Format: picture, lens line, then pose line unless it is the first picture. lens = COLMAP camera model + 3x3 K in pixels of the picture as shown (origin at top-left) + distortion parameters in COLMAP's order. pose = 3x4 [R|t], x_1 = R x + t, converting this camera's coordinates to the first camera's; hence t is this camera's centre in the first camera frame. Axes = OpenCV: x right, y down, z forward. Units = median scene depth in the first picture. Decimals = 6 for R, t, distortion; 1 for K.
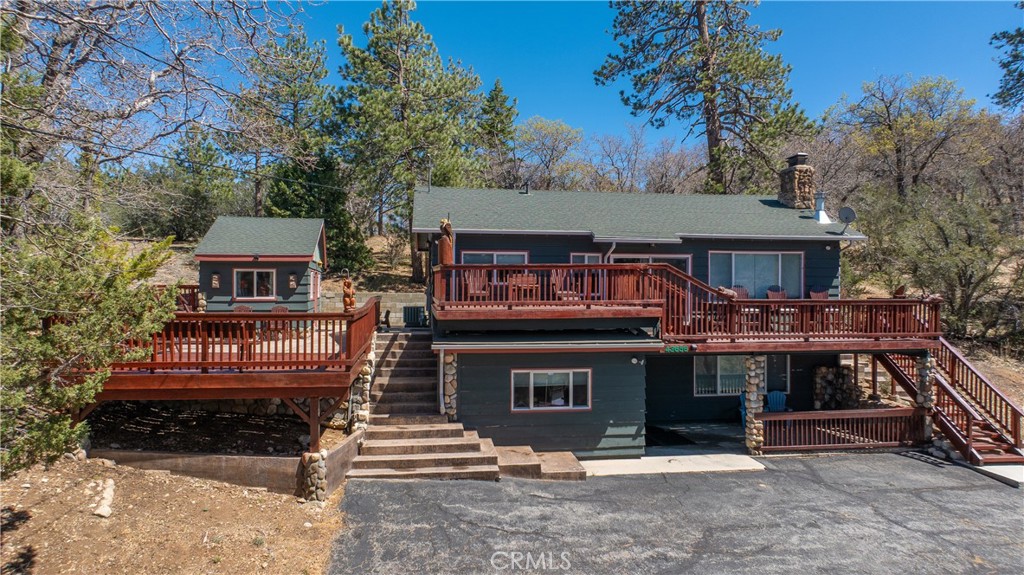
lens RADIAL K [[625.5, 0, 512.0], [0, 625.5, 287.5], [0, 0, 1]] dist [-0.003650, 0.036915]
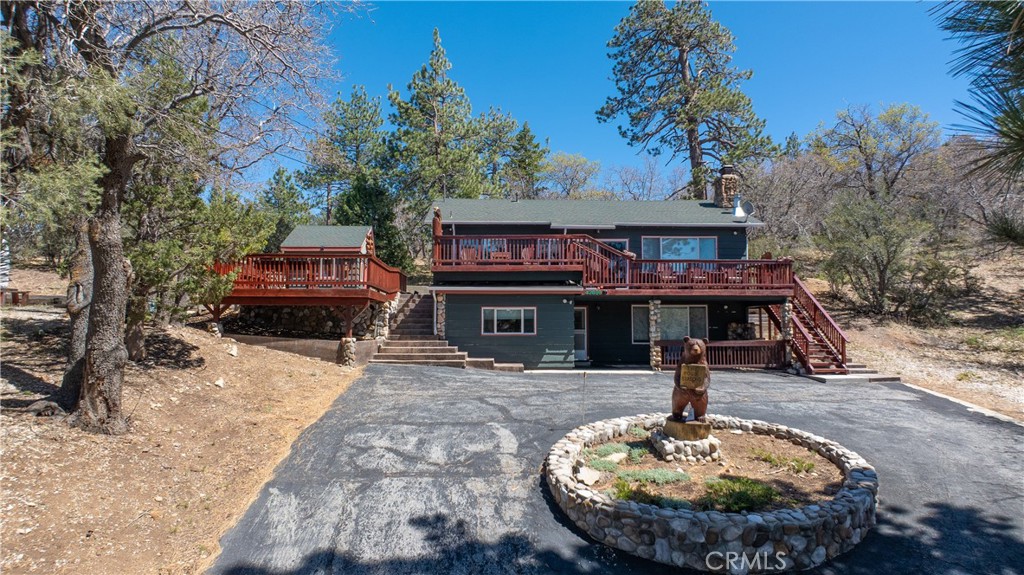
lens RADIAL K [[616.5, 0, 502.5], [0, 616.5, 285.1], [0, 0, 1]] dist [0.029726, -0.001273]
pose [[0.993087, -0.007430, -0.117145, 0.167930], [-0.000600, 0.997660, -0.068365, 0.136224], [0.117379, 0.067963, 0.990759, -0.348178]]
